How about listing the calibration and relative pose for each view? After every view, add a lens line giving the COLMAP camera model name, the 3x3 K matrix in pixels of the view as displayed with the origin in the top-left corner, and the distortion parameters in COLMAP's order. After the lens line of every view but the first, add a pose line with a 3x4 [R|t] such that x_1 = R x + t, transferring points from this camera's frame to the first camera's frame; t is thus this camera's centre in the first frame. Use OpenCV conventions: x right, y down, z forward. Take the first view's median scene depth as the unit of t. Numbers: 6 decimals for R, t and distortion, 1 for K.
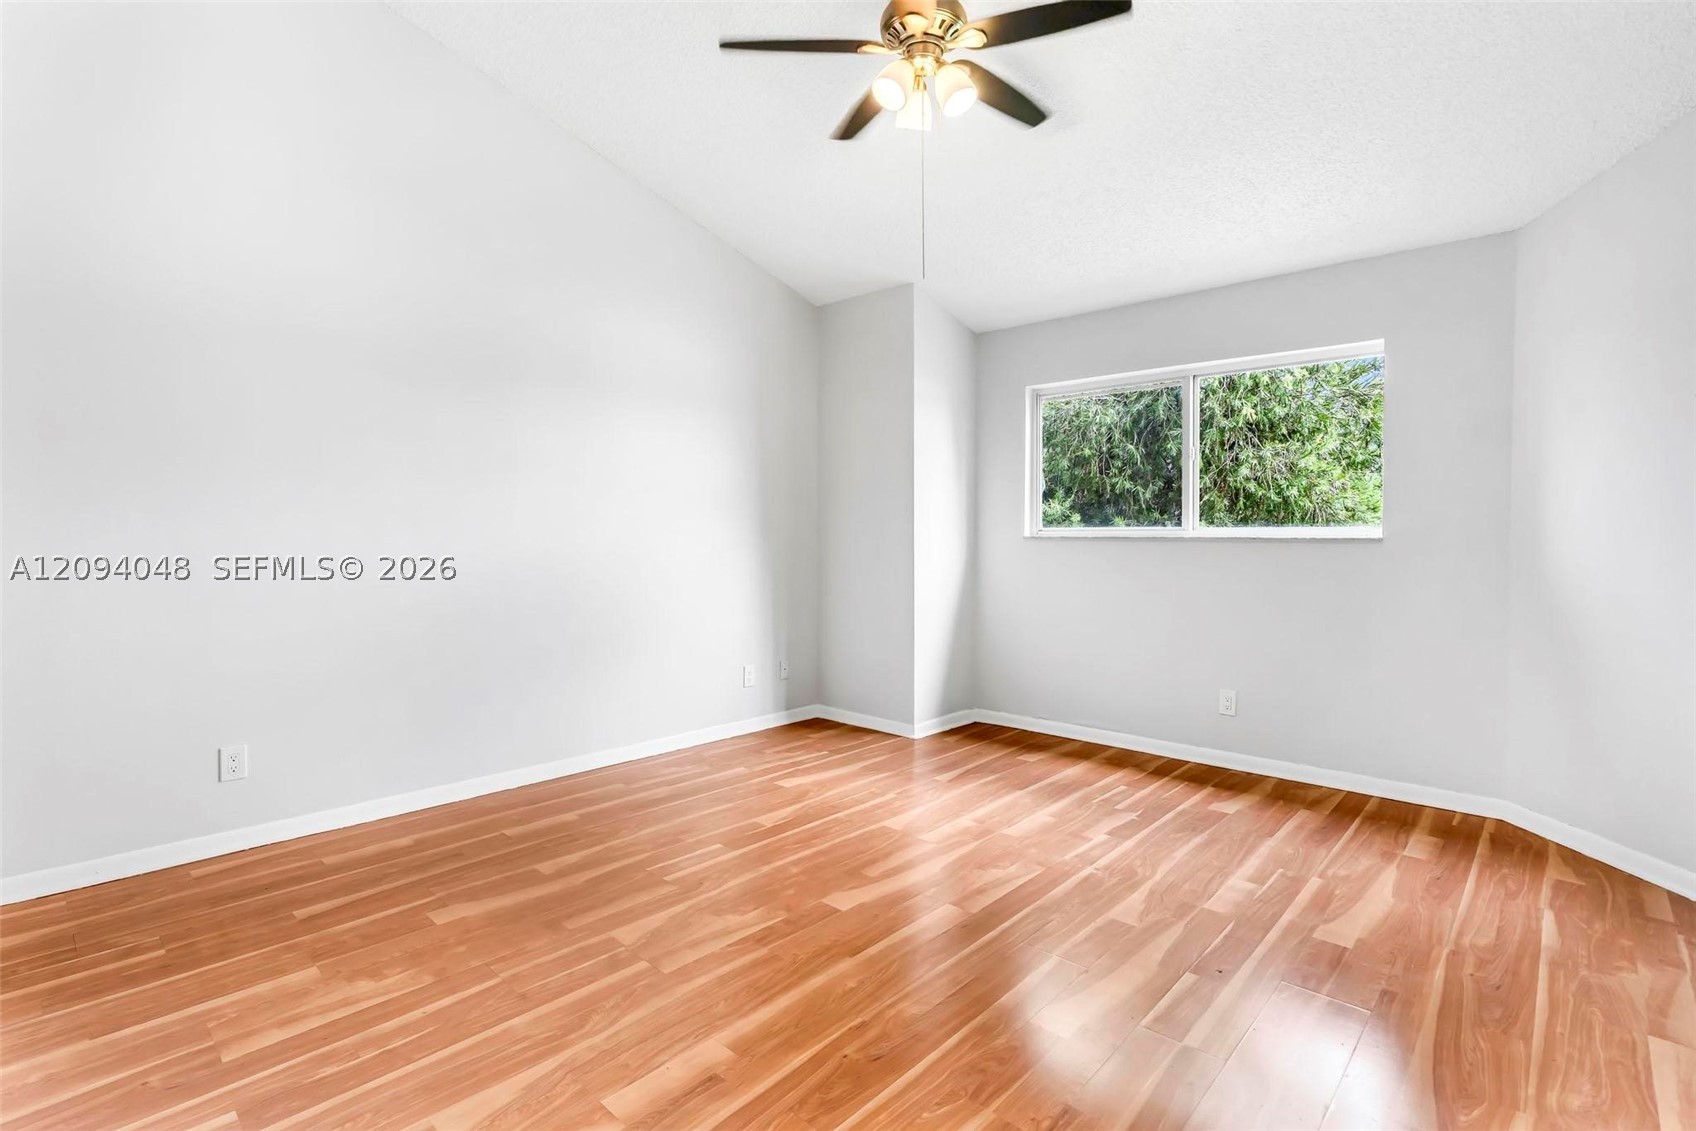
lens RADIAL K [[790.1, 0, 848.0], [0, 790.1, 565.5], [0, 0, 1]] dist [-0.020230, 0.000788]
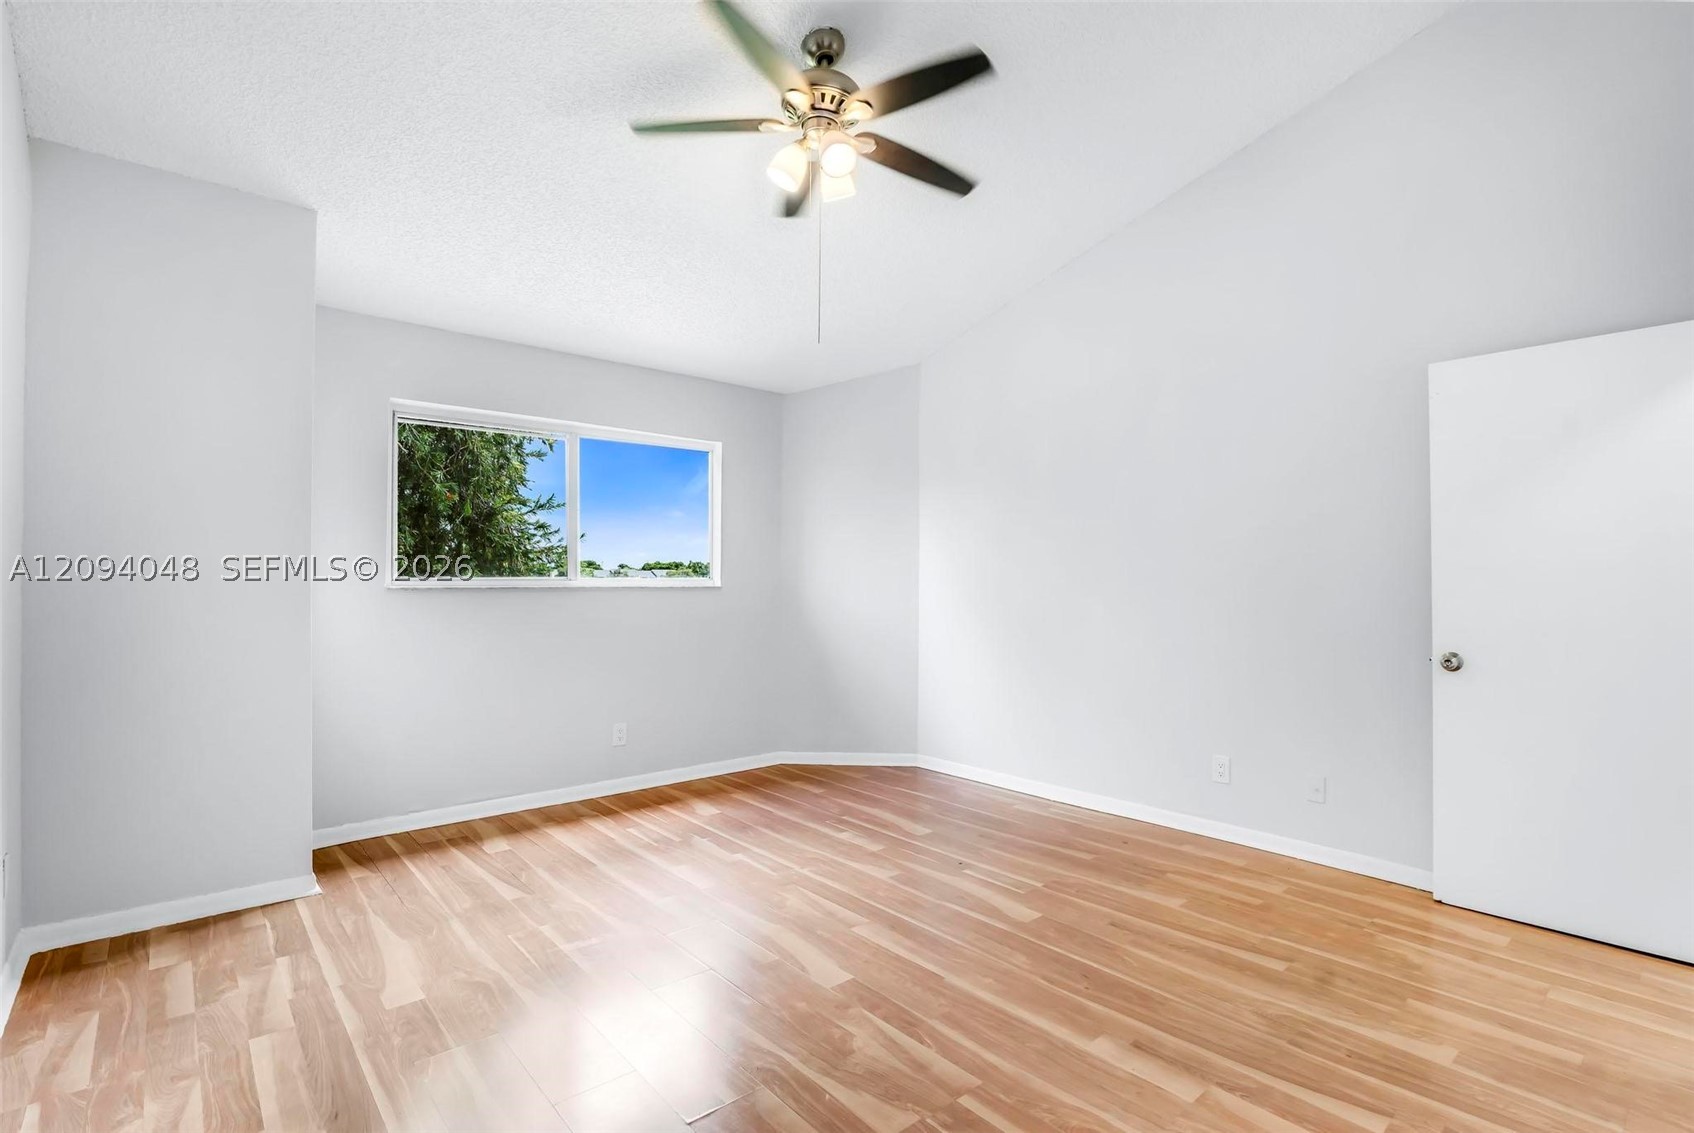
lens RADIAL K [[804.5, 0, 840.3], [0, 804.5, 575.4], [0, 0, 1]] dist [-0.020010, 0.000113]
pose [[0.110506, 0.002931, 0.993871, -0.808207], [0.036531, 0.999308, -0.007009, -0.041506], [-0.993204, 0.037082, 0.110323, 0.724391]]
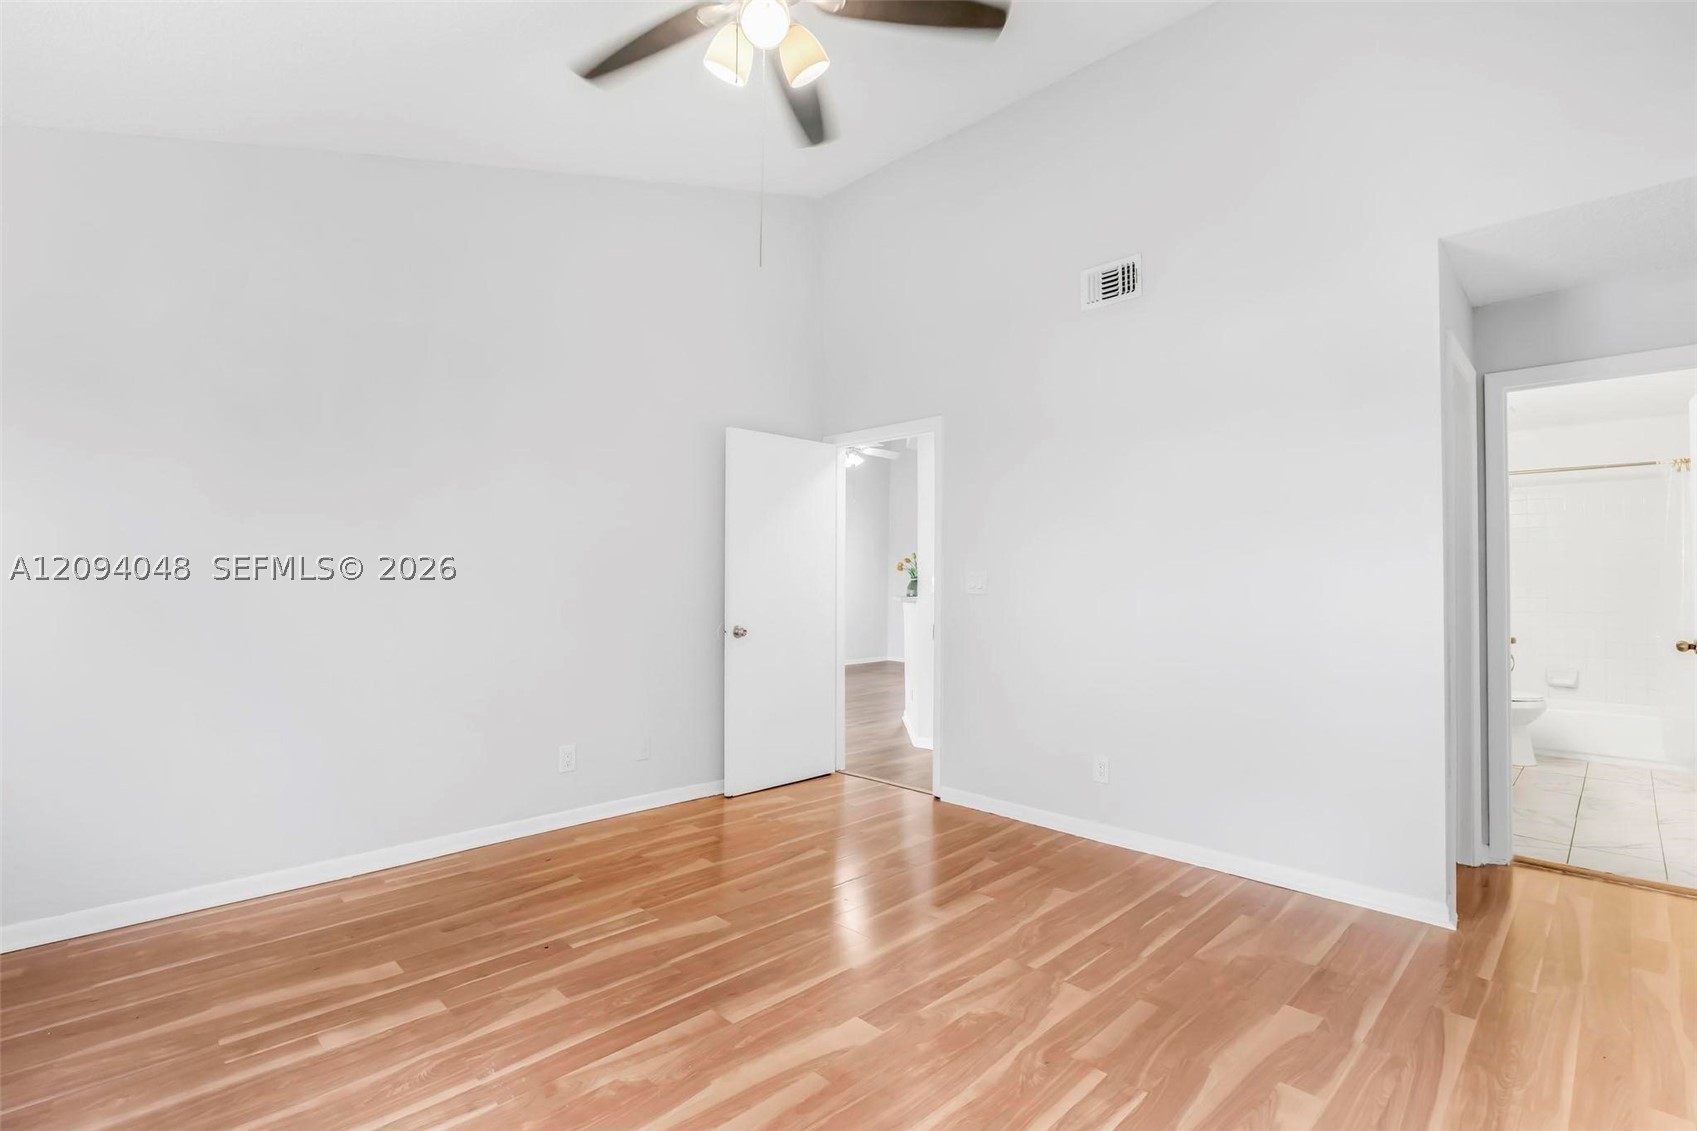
lens RADIAL K [[796.7, 0, 868.3], [0, 796.7, 559.7], [0, 0, 1]] dist [-0.016130, 0.000677]
pose [[-0.999840, -0.008473, 0.015771, -0.023377], [-0.008253, 0.999869, 0.013910, -0.067586], [-0.015887, 0.013777, -0.999779, 1.528424]]
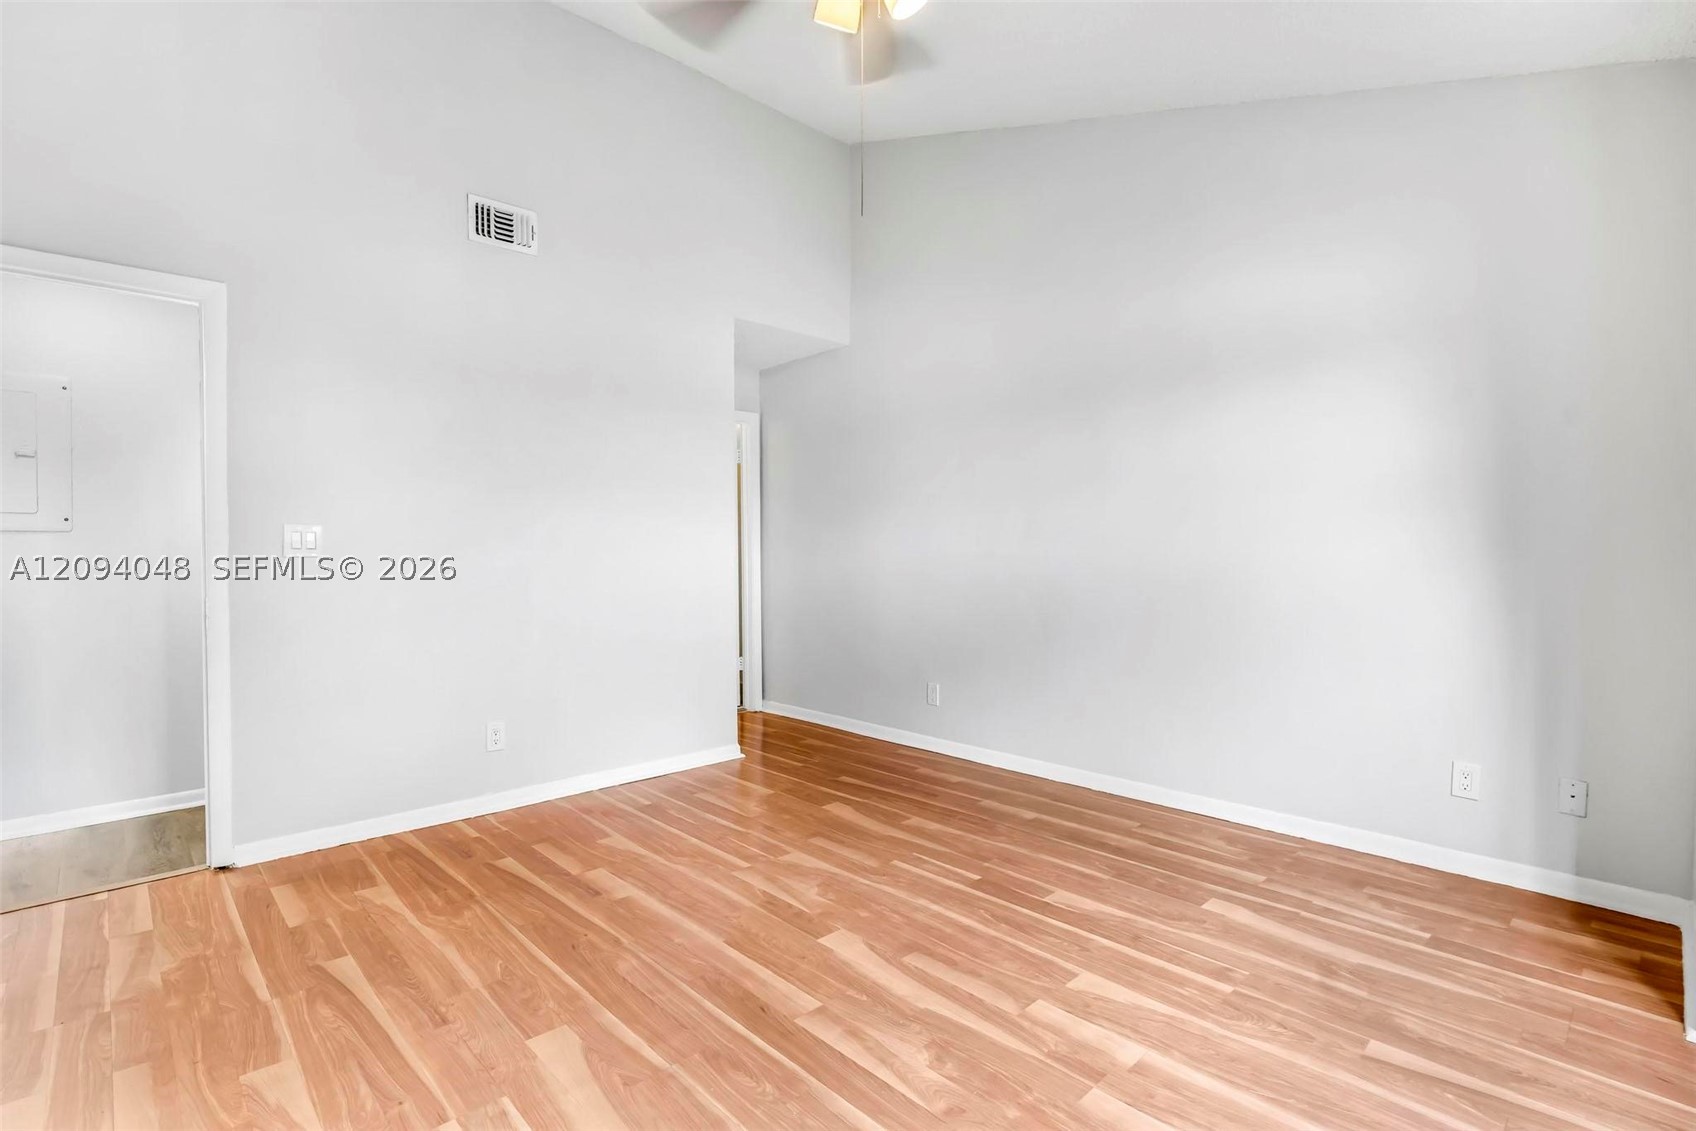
lens RADIAL K [[790.1, 0, 848.0], [0, 790.1, 565.5], [0, 0, 1]] dist [-0.020230, 0.000788]
pose [[-0.051743, 0.018194, -0.998495, 0.754956], [-0.037590, 0.999090, 0.020153, -0.025193], [0.997953, 0.038576, -0.051012, 0.869983]]
